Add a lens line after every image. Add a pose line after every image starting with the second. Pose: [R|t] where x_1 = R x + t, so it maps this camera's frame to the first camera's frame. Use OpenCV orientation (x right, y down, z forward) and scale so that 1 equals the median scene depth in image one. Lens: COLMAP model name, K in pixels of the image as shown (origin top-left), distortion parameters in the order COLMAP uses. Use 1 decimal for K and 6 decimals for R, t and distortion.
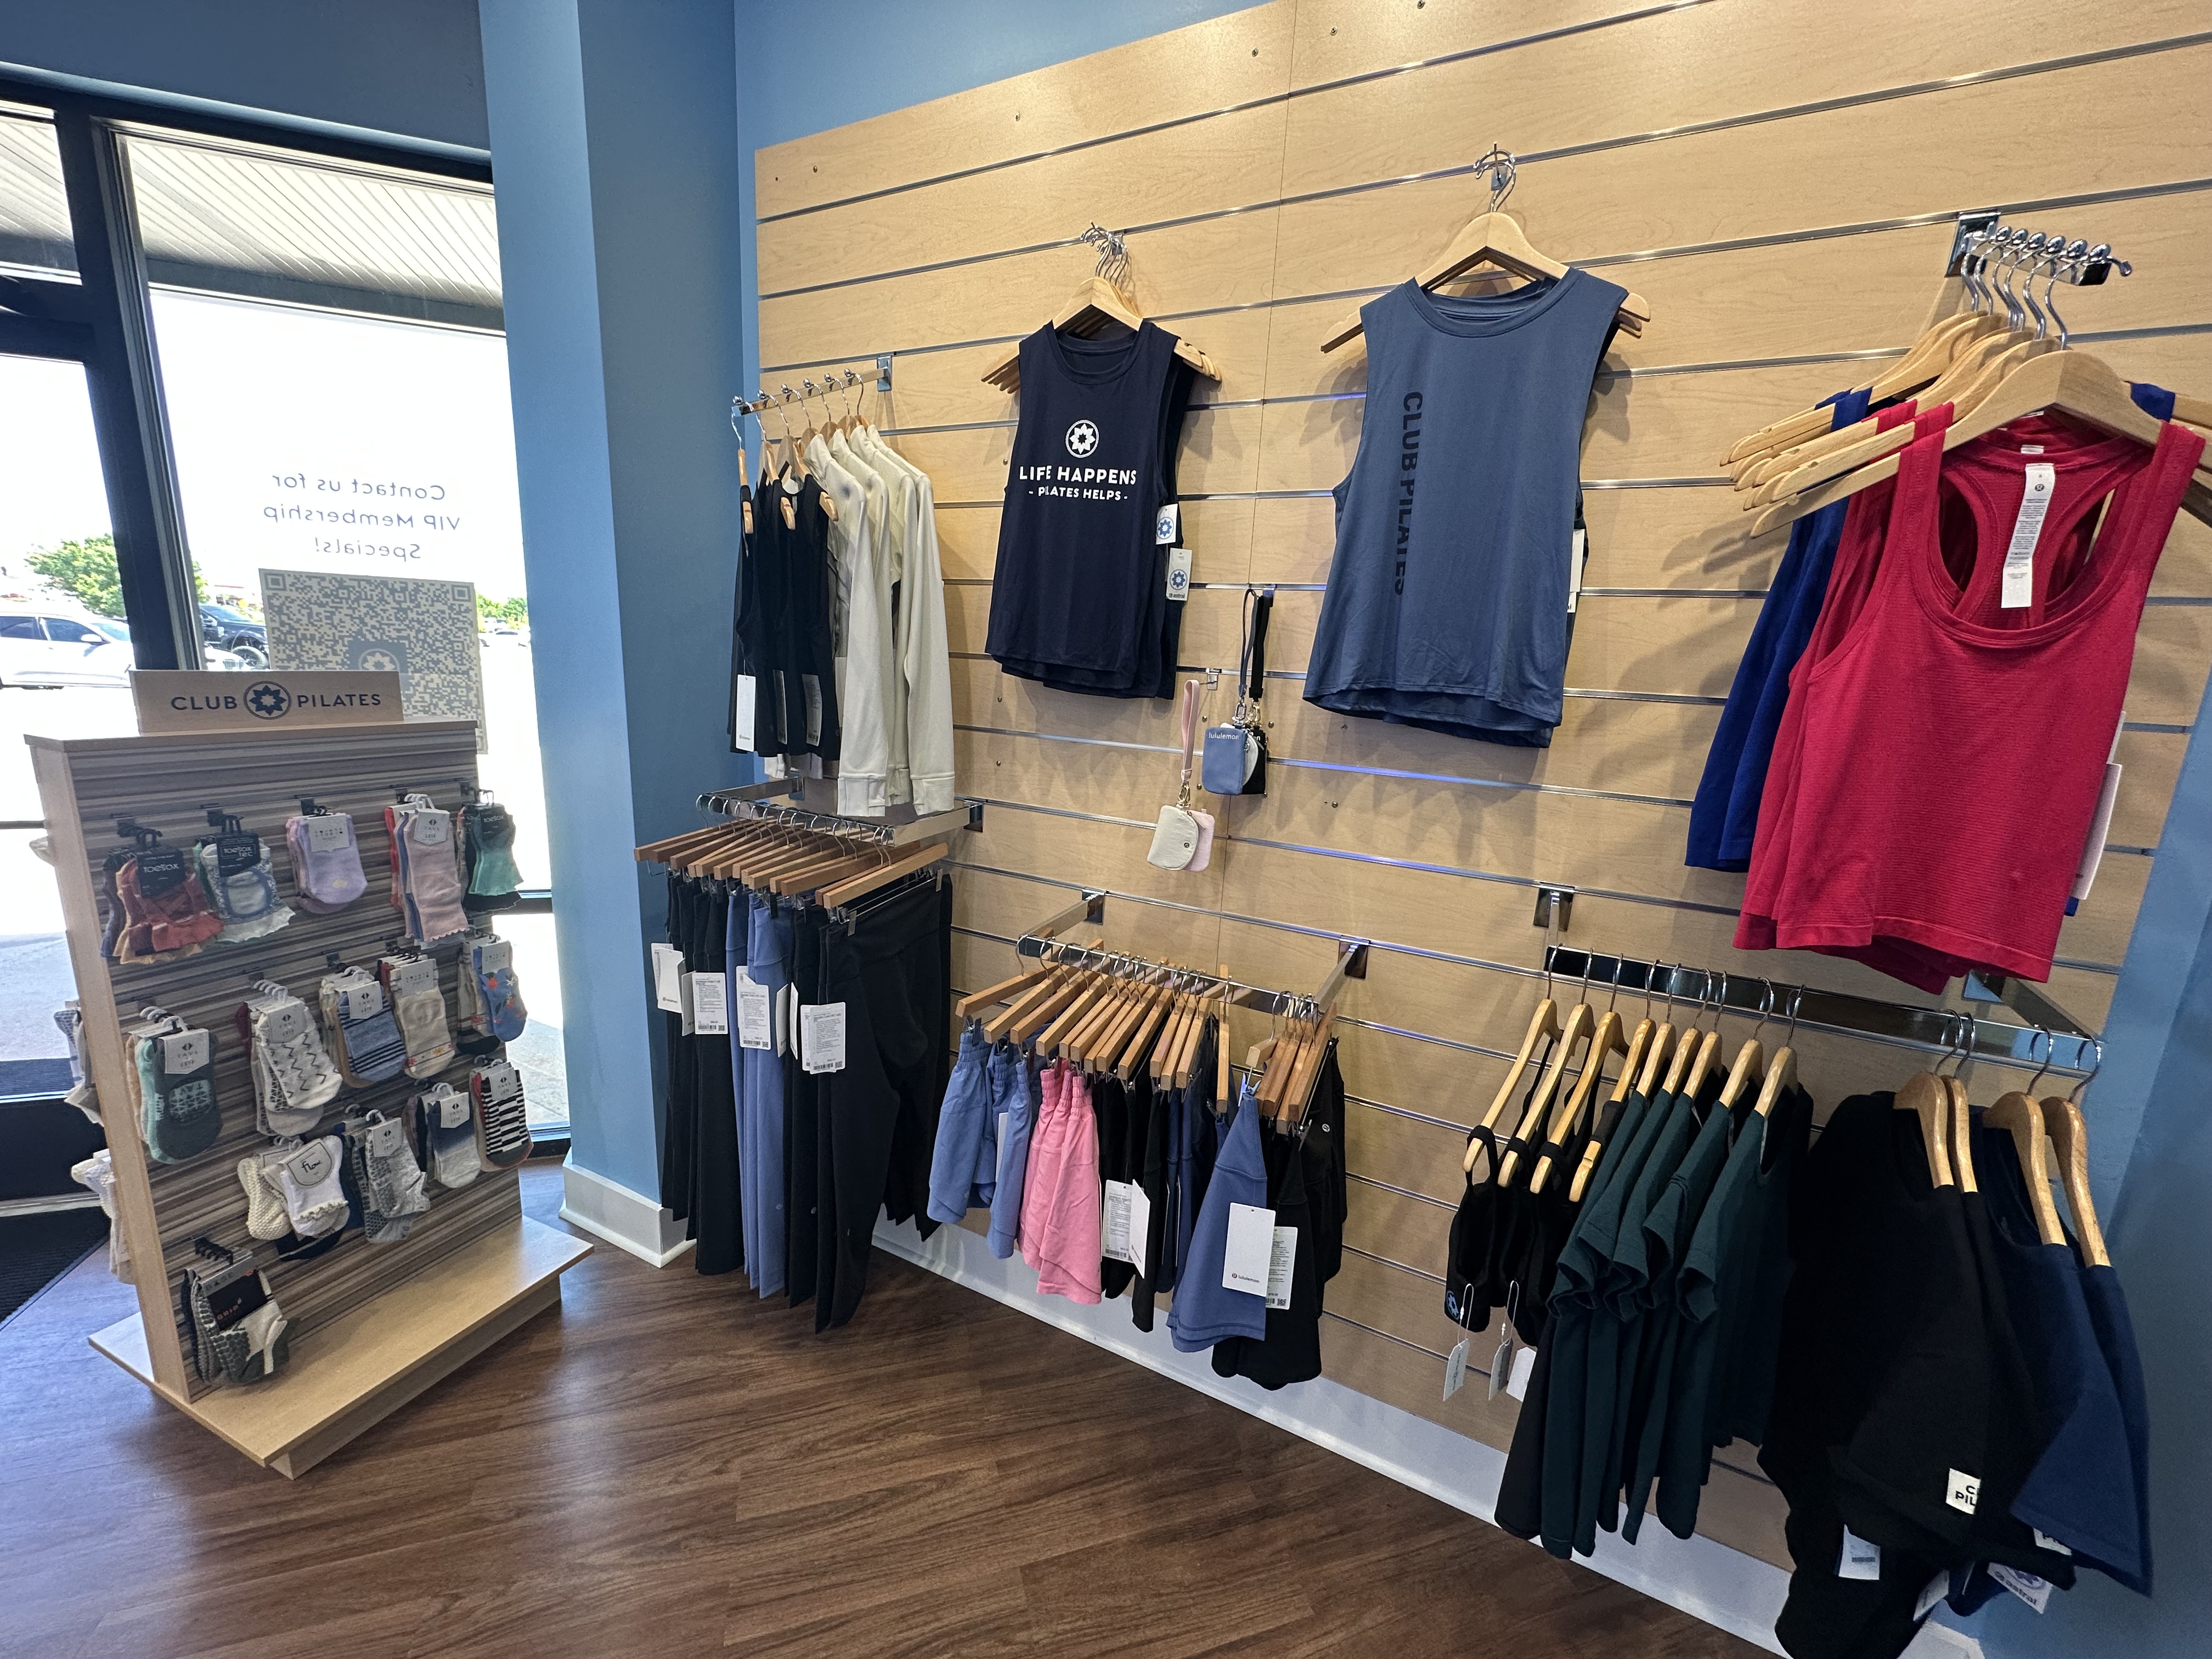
lens RADIAL K [[903.0, 0, 1106.0], [0, 903.0, 829.5], [0, 0, 1]] dist [-0.000835, -0.000034]
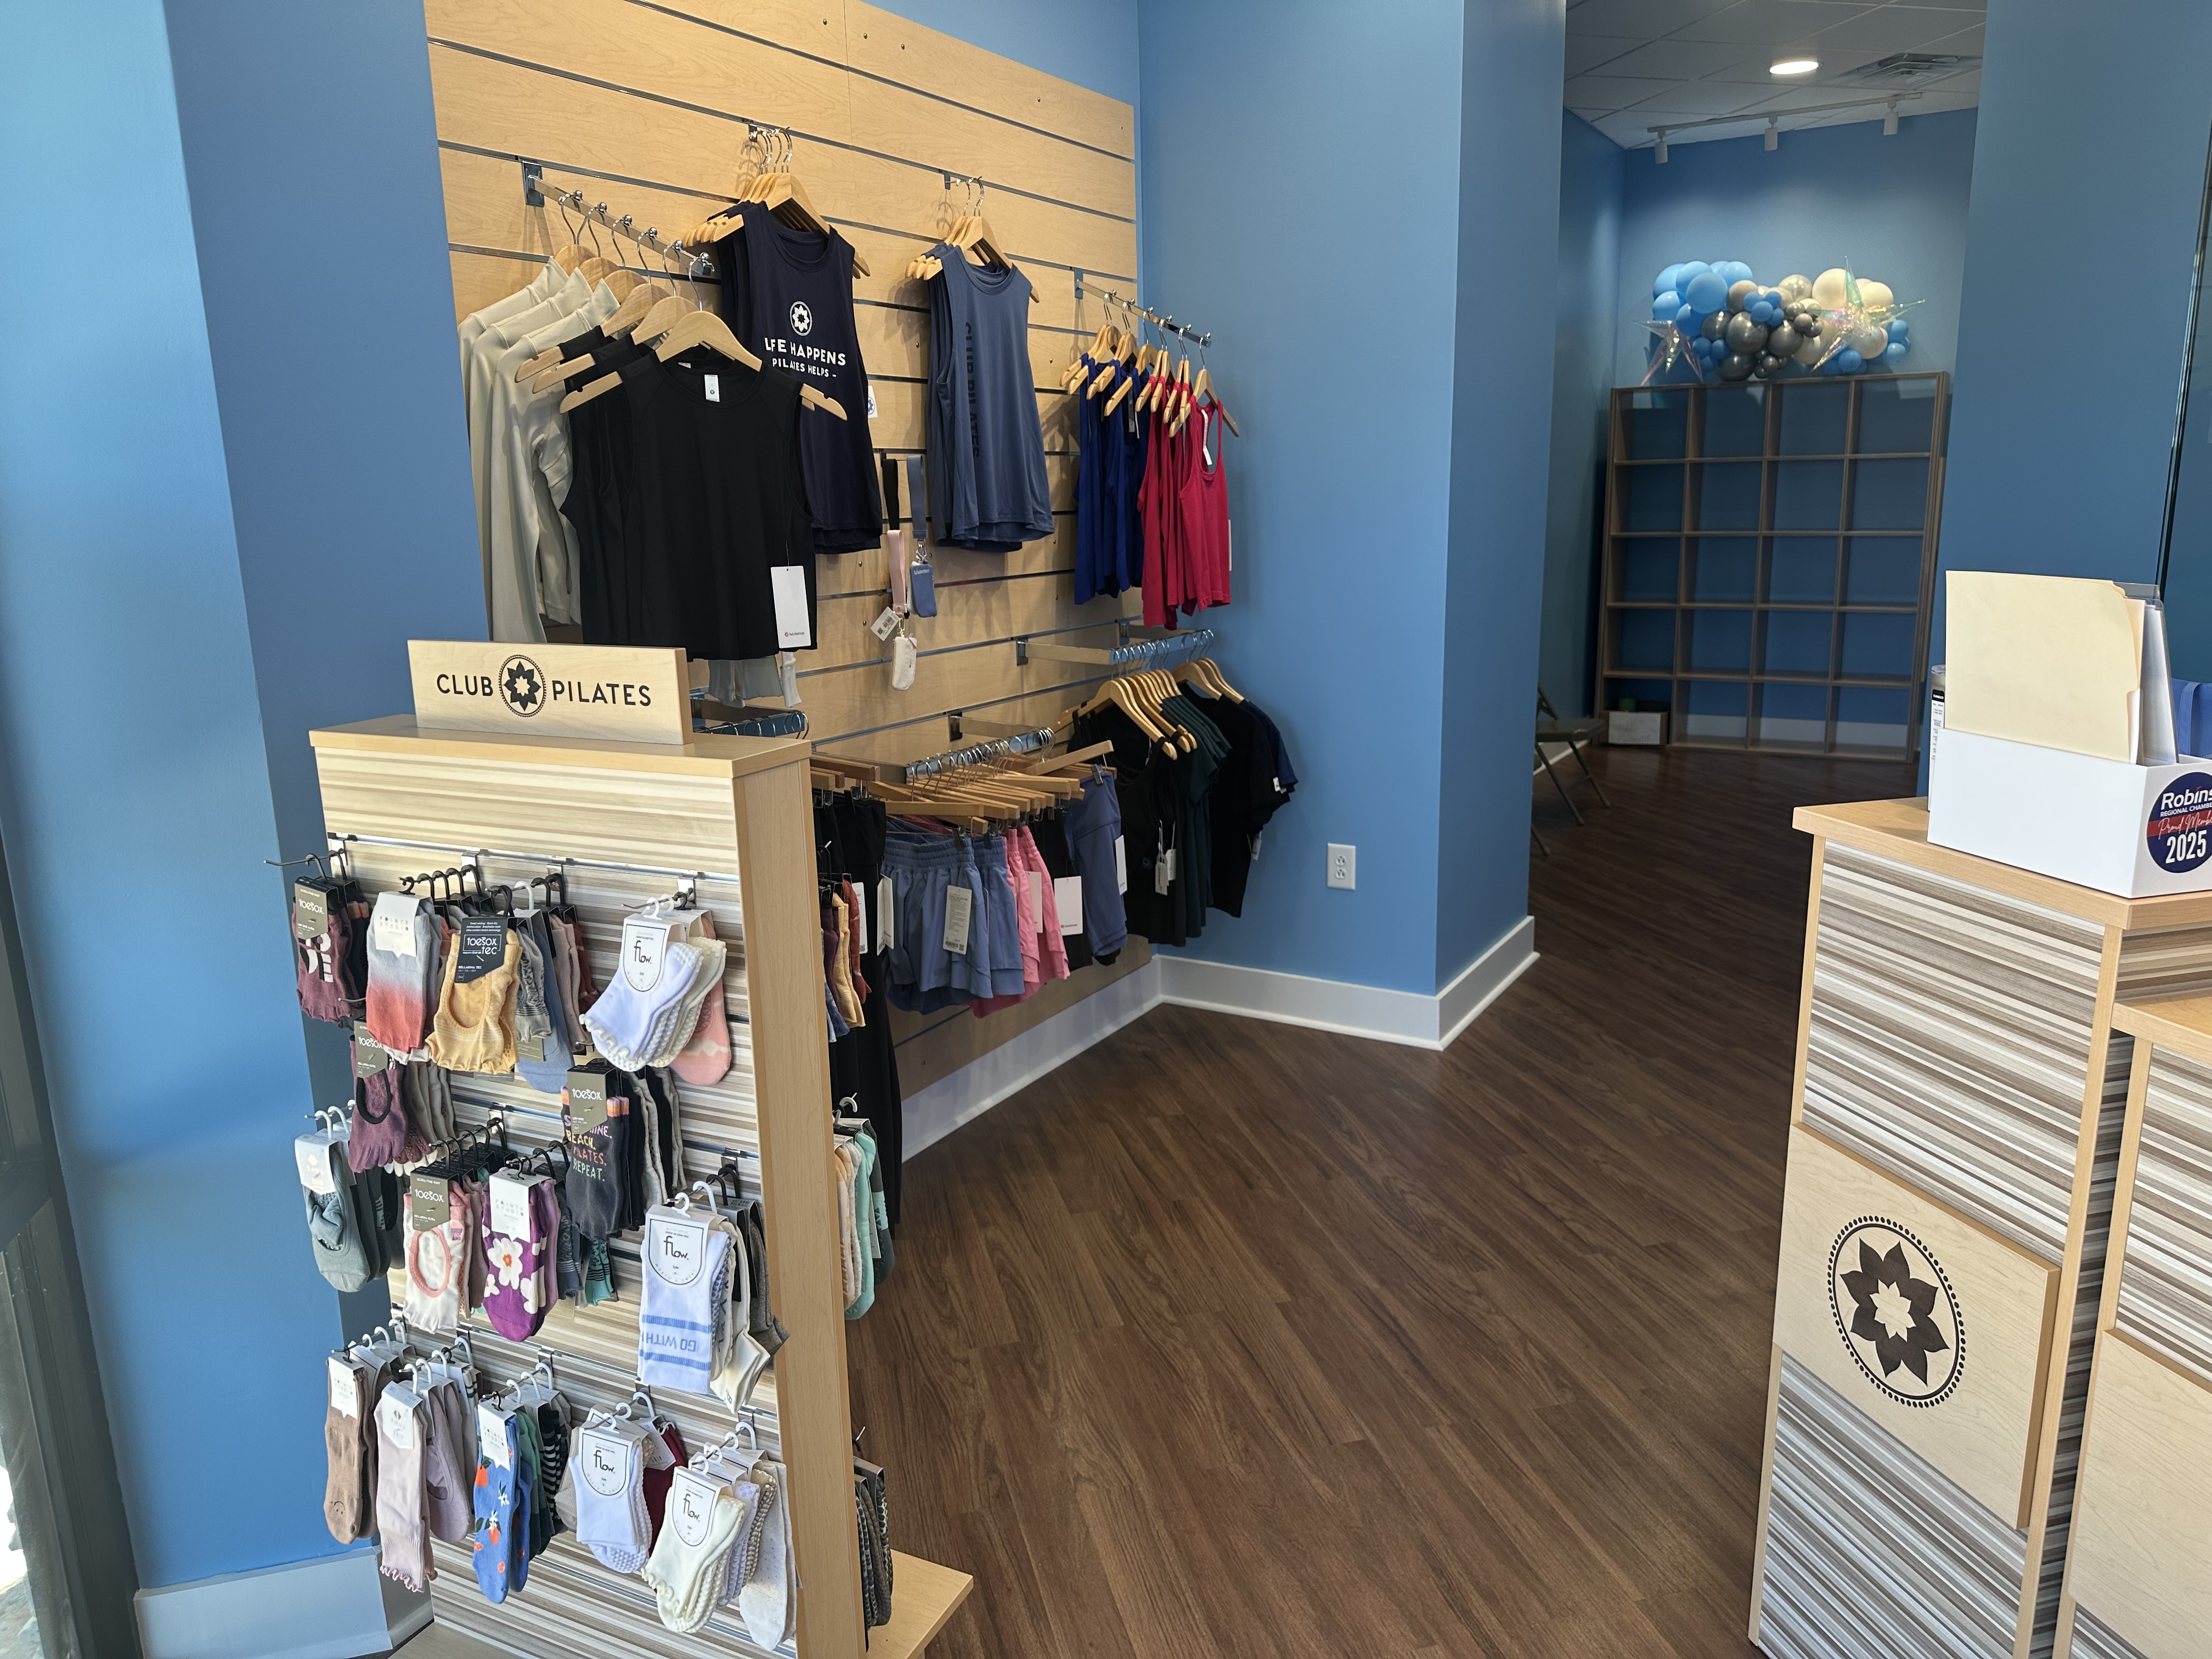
lens RADIAL K [[1505.8, 0, 1106.0], [0, 1505.8, 829.5], [0, 0, 1]] dist [0.131281, -0.148935]
pose [[0.067030, -0.268356, 0.960985, -1.959566], [0.229341, 0.941506, 0.246920, -0.222602], [-0.971035, 0.203842, 0.124654, 0.535714]]
